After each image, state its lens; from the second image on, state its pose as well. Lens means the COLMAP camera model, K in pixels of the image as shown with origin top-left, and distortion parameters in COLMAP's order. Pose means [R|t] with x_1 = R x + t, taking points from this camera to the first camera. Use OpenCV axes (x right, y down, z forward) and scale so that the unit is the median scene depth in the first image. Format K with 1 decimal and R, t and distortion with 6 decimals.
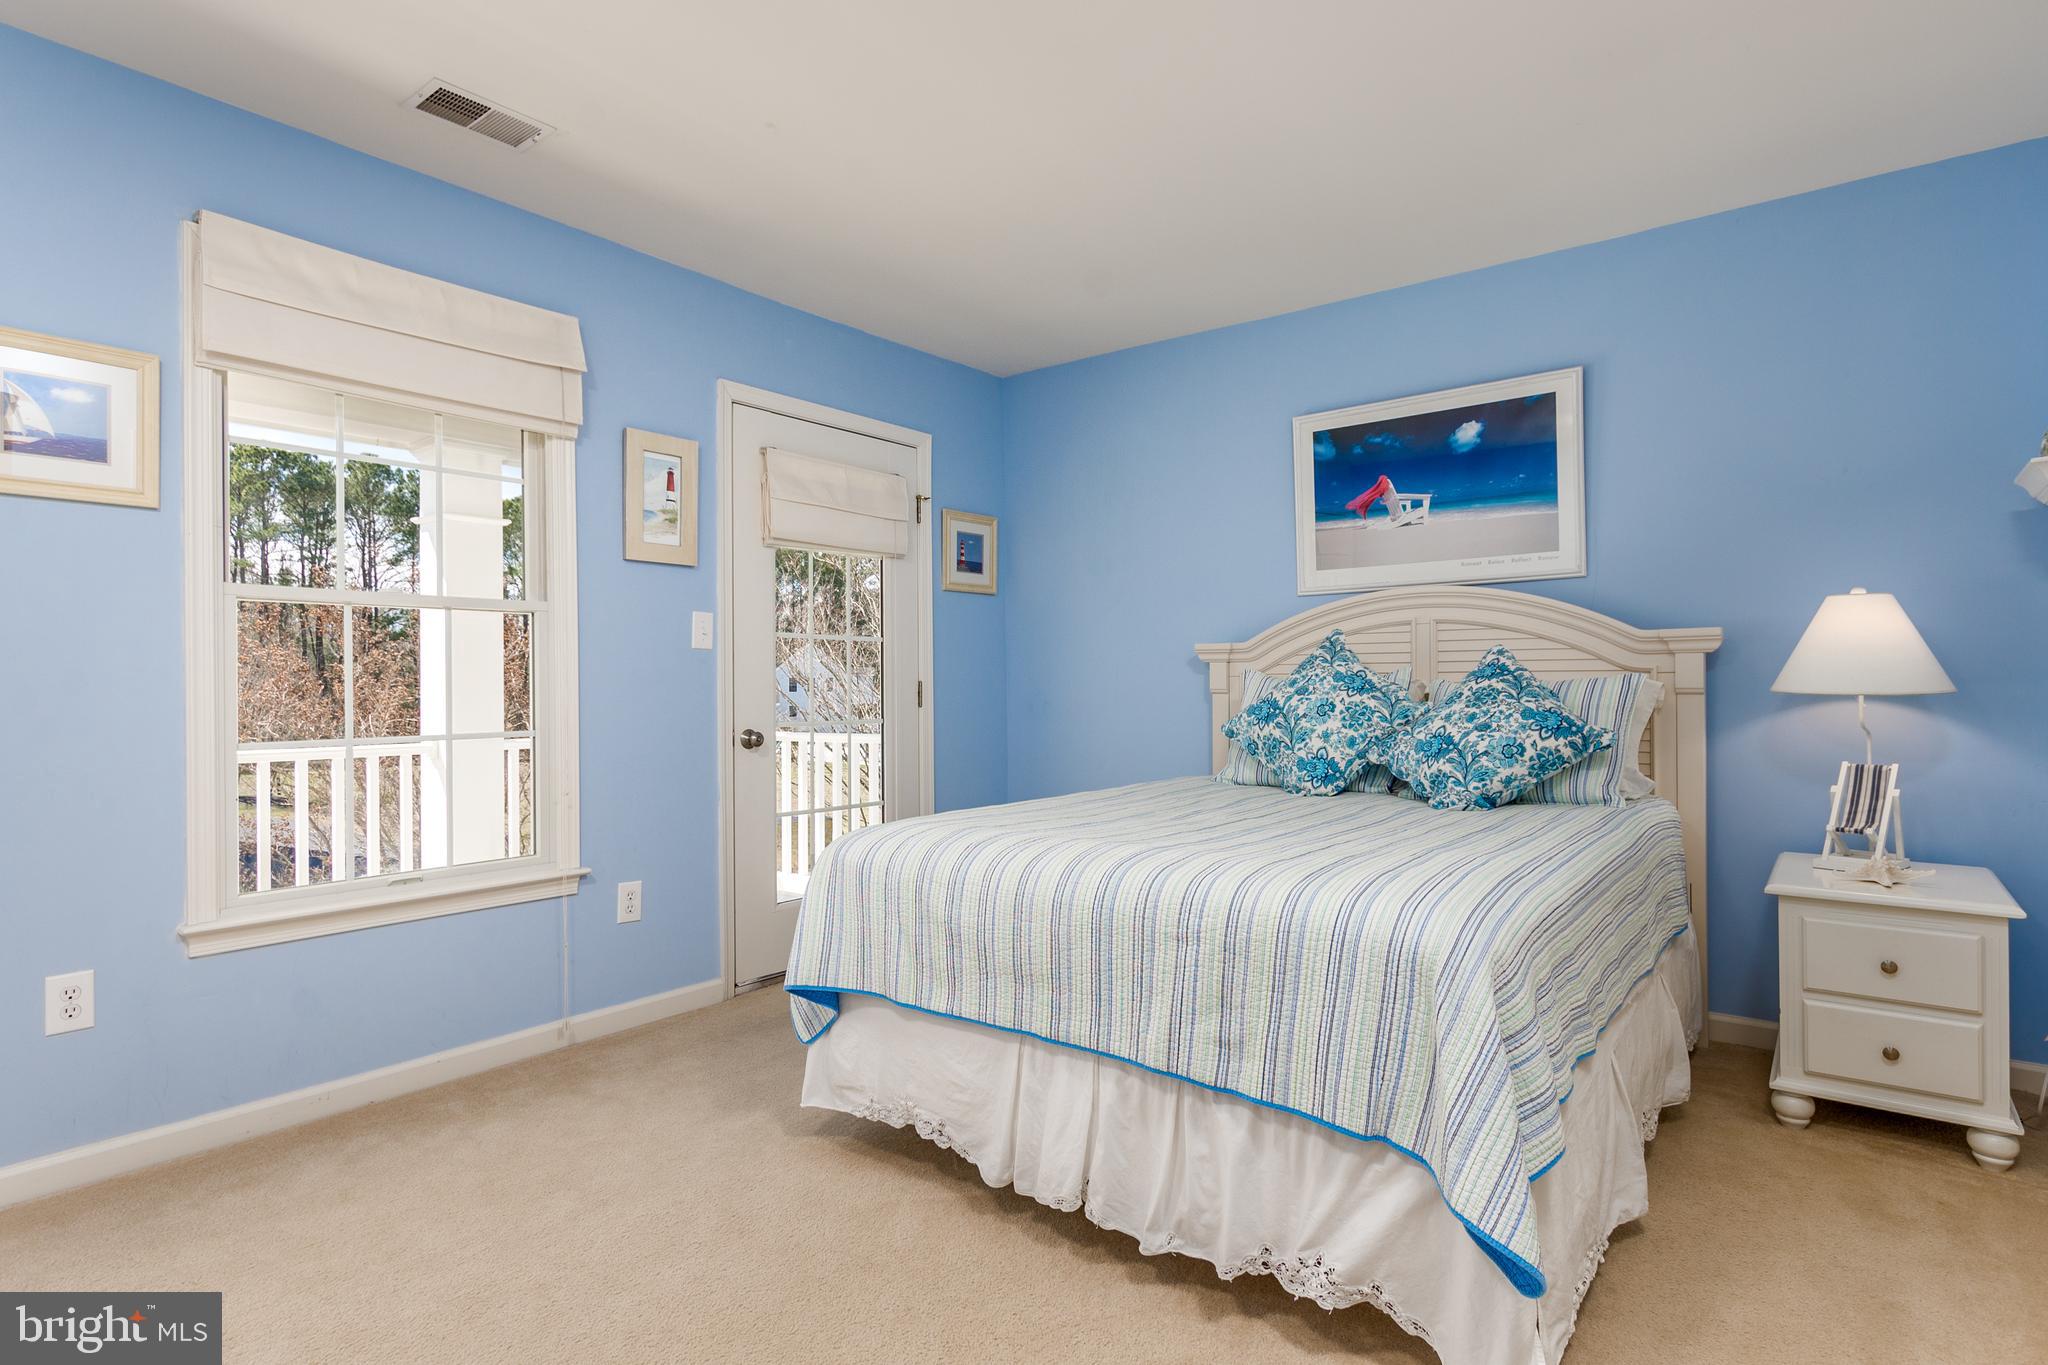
lens RADIAL K [[1004.2, 0, 1022.6], [0, 1004.2, 653.5], [0, 0, 1]] dist [-0.000964, -0.000241]
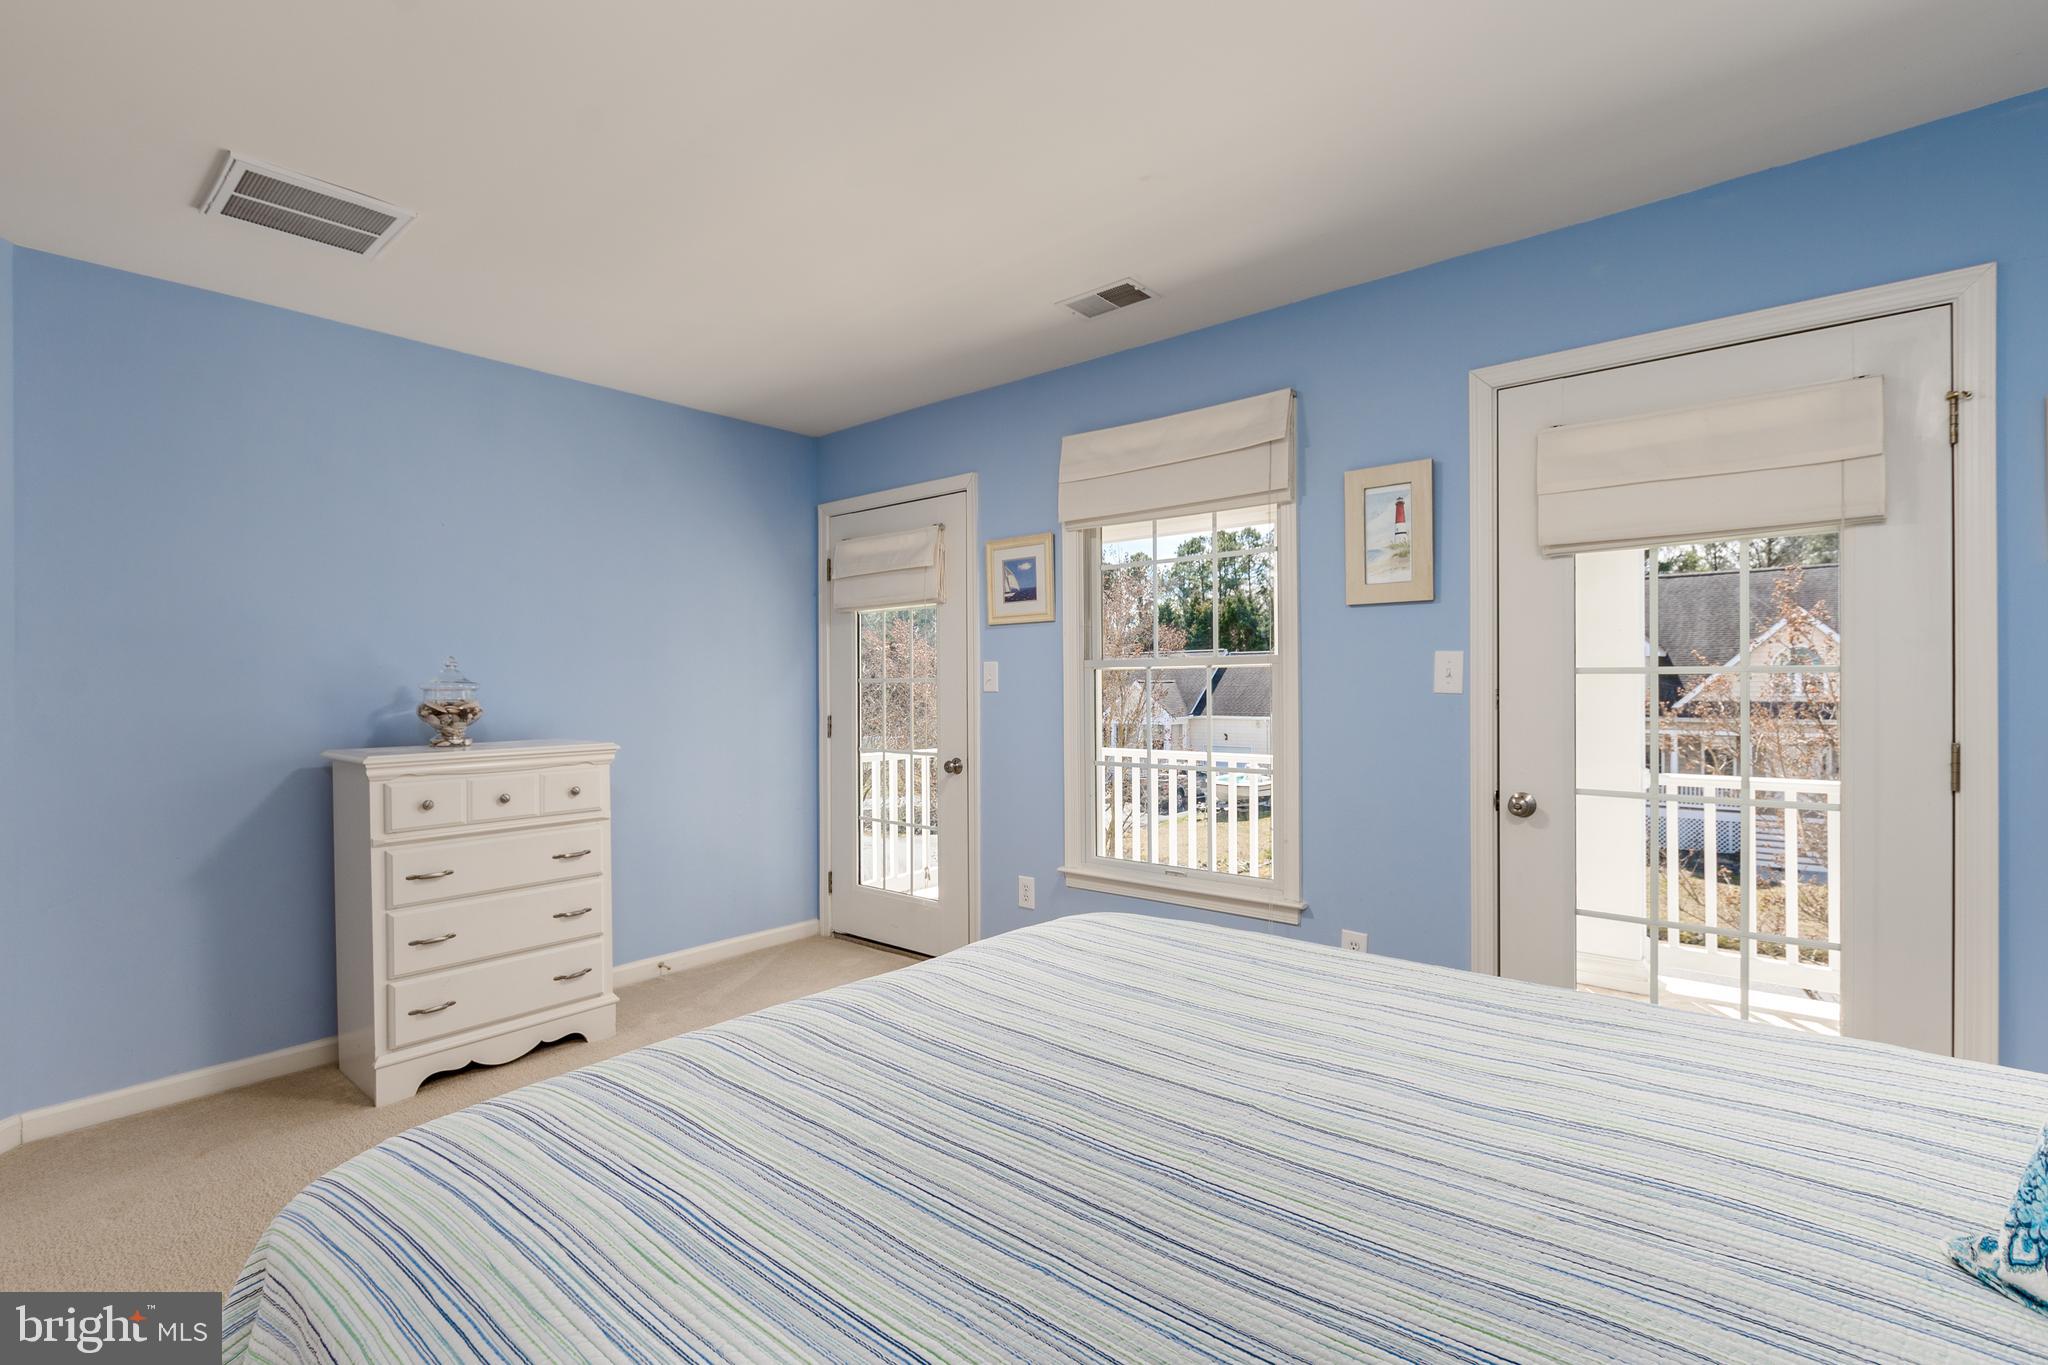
lens RADIAL K [[952.1, 0, 1022.8], [0, 952.1, 727.0], [0, 0, 1]] dist [-0.026153, -0.000309]
pose [[-0.033558, 0.008189, -0.999403, 0.533605], [0.004890, 0.999956, 0.008029, 0.016819], [0.999425, -0.004617, -0.033597, 0.688073]]
